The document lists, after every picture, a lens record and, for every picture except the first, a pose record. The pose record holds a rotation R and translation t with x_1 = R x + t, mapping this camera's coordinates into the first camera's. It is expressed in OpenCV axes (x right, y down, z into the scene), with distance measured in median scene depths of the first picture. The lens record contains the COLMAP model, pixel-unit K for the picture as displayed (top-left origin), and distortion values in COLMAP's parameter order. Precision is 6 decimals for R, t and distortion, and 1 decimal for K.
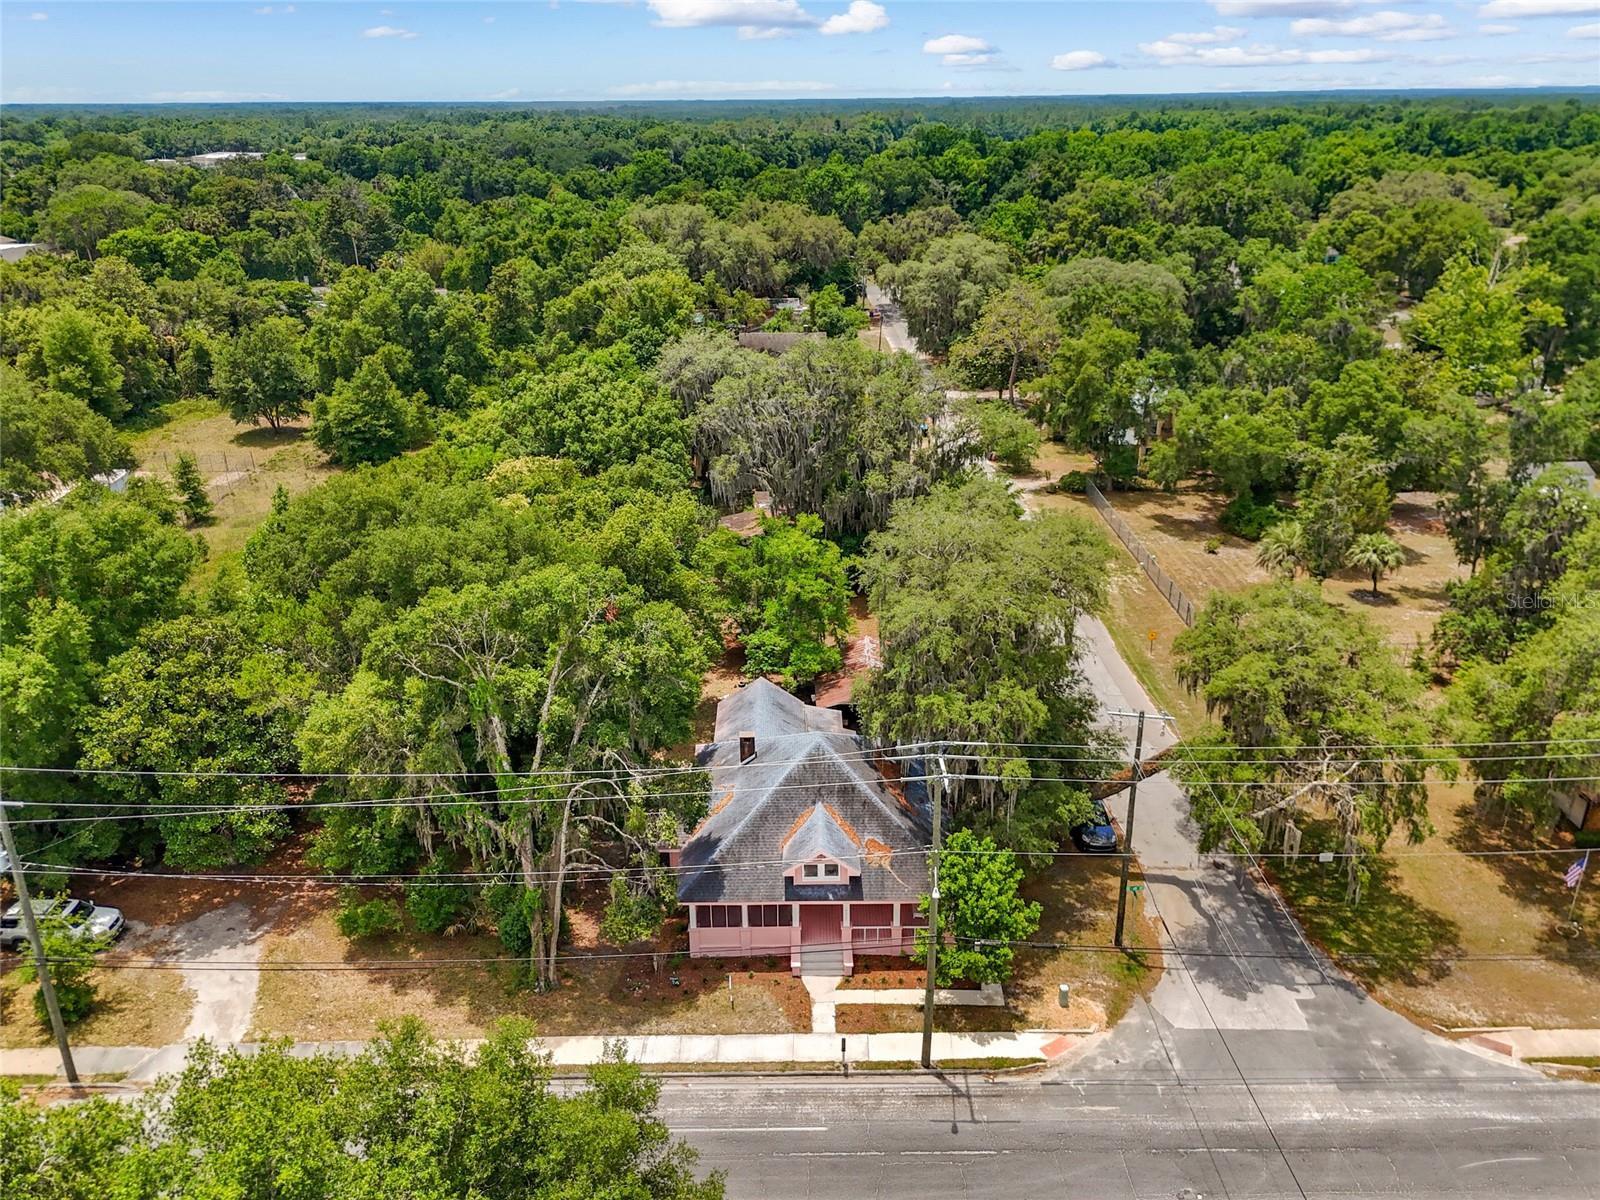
lens RADIAL K [[1195.9, 0, 800.6], [0, 1195.9, 598.3], [0, 0, 1]] dist [0.042312, -0.021005]
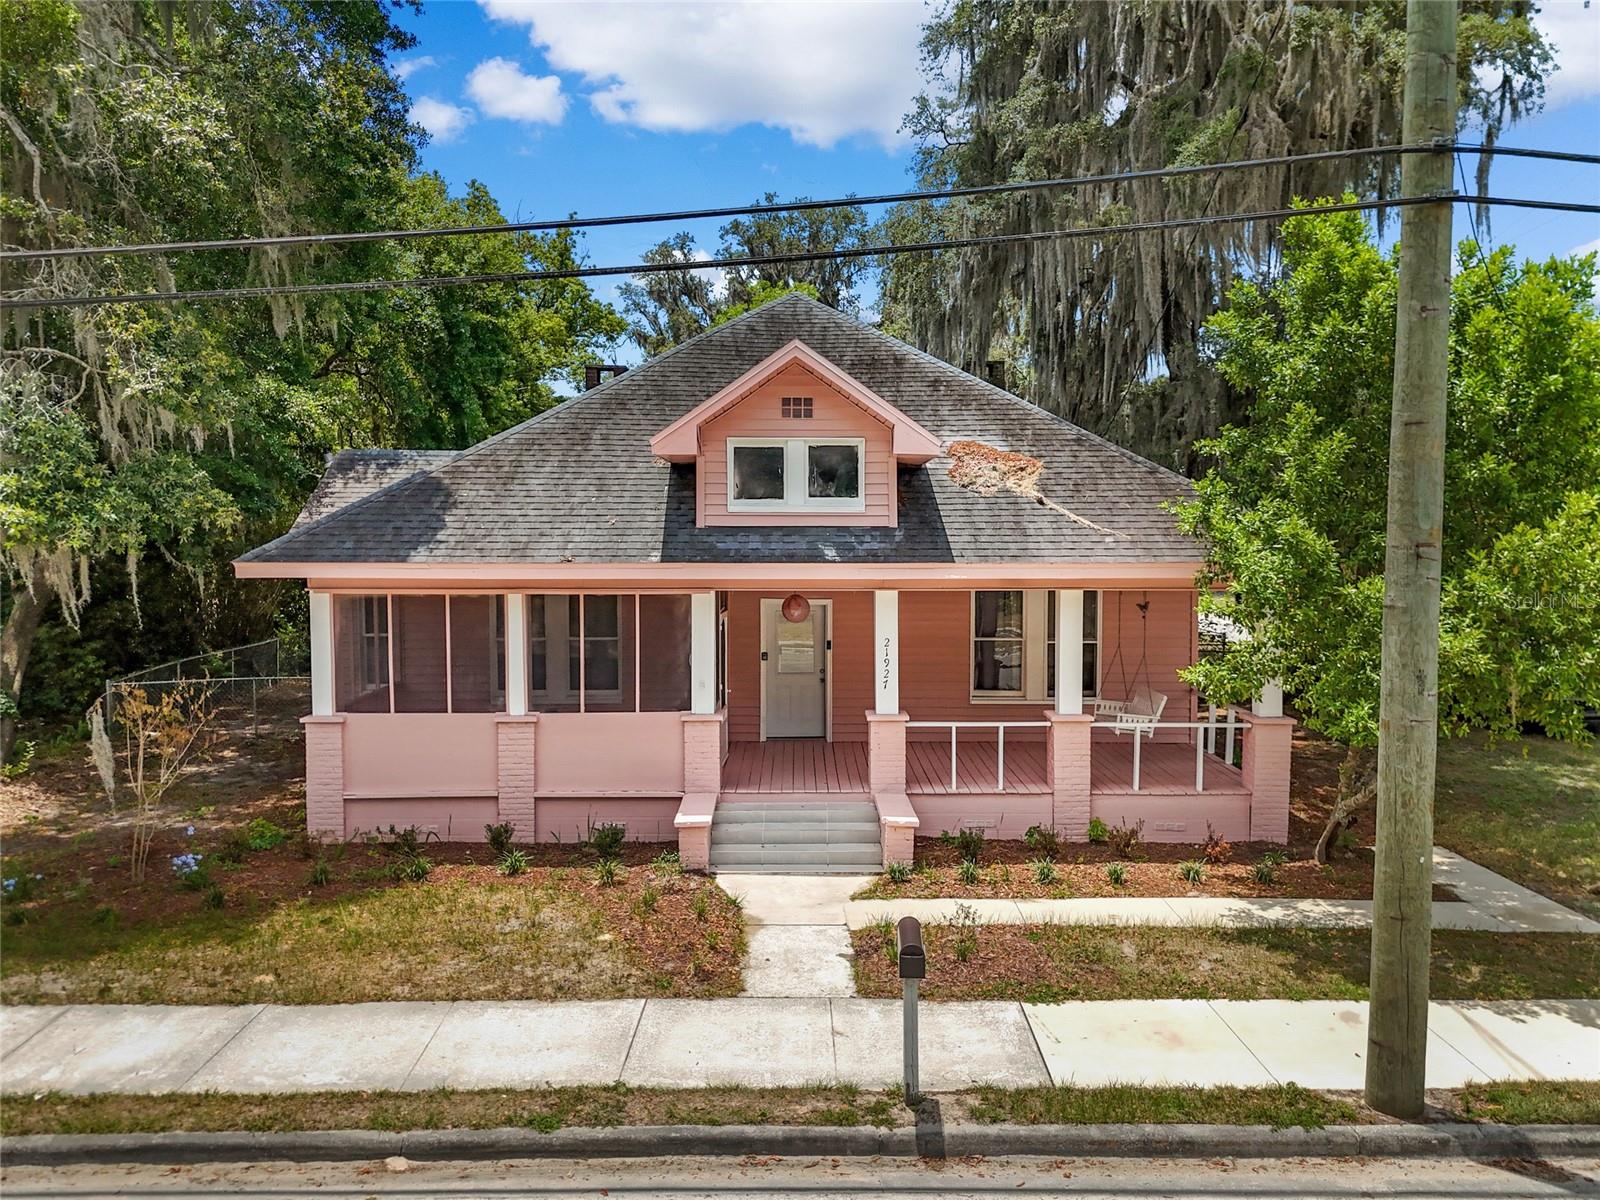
lens RADIAL K [[1195.9, 0, 801.6], [0, 1195.9, 593.7], [0, 0, 1]] dist [0.042312, -0.021005]
pose [[0.999908, 0.011923, 0.006527, 0.017541], [-0.009074, 0.943049, -0.332530, 0.360662], [-0.010120, 0.332440, 0.943070, 0.780771]]
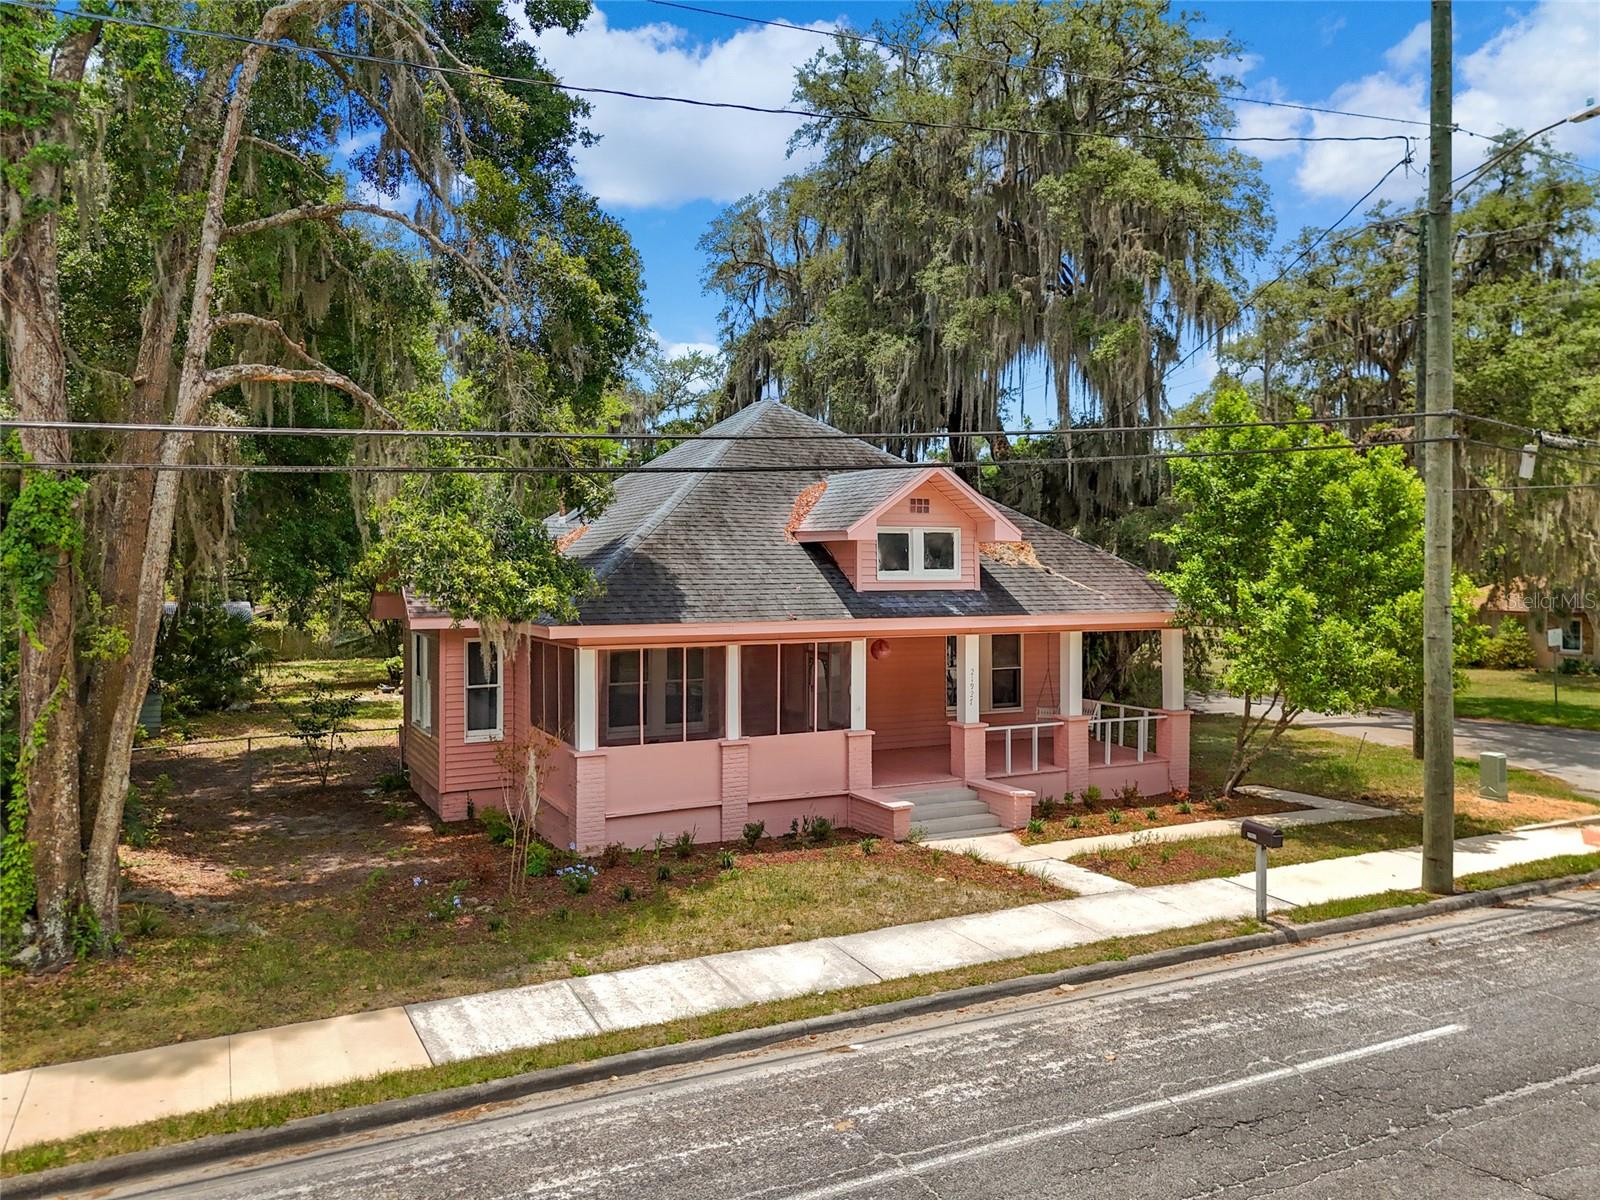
lens RADIAL K [[1195.9, 0, 800.9], [0, 1195.9, 593.9], [0, 0, 1]] dist [0.042312, -0.021005]
pose [[0.894372, 0.000632, 0.447324, -0.195967], [0.162123, 0.931553, -0.325463, 0.374305], [-0.416911, 0.363606, 0.833052, 0.731052]]
